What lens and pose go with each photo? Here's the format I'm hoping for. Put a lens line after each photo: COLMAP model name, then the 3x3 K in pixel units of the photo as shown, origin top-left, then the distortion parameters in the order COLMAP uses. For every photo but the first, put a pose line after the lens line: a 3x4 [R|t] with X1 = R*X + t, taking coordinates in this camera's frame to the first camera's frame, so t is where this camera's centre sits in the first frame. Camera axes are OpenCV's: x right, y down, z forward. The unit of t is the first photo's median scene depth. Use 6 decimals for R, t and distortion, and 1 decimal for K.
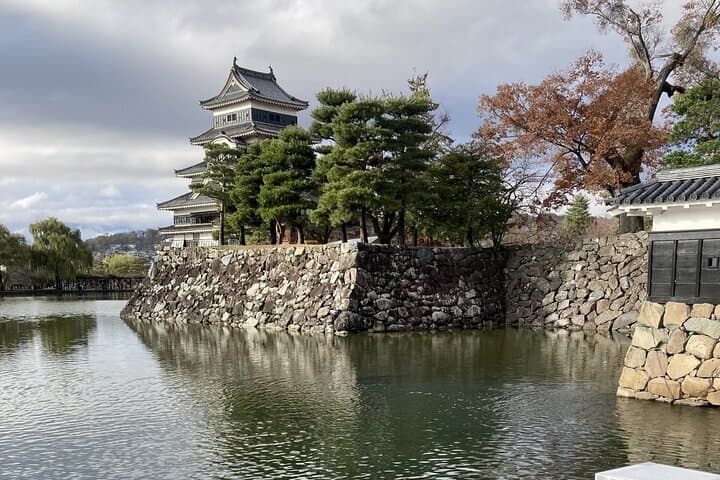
lens RADIAL K [[814.2, 0, 360.0], [0, 814.2, 240.0], [0, 0, 1]] dist [0.002736, 0.000953]
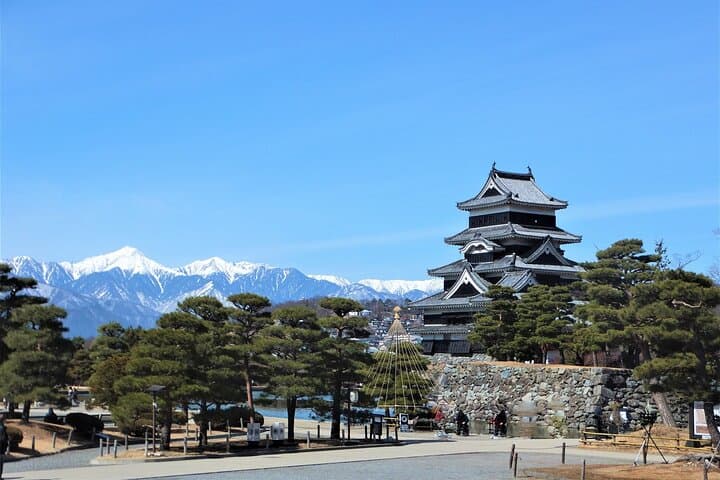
lens RADIAL K [[1283.6, 0, 360.0], [0, 1283.6, 240.0], [0, 0, 1]] dist [-0.007481, -0.045048]
pose [[0.975581, 0.003594, -0.219612, 0.068203], [-0.016723, 0.998179, -0.057953, -0.074303], [0.219003, 0.060210, 0.973865, -1.193825]]
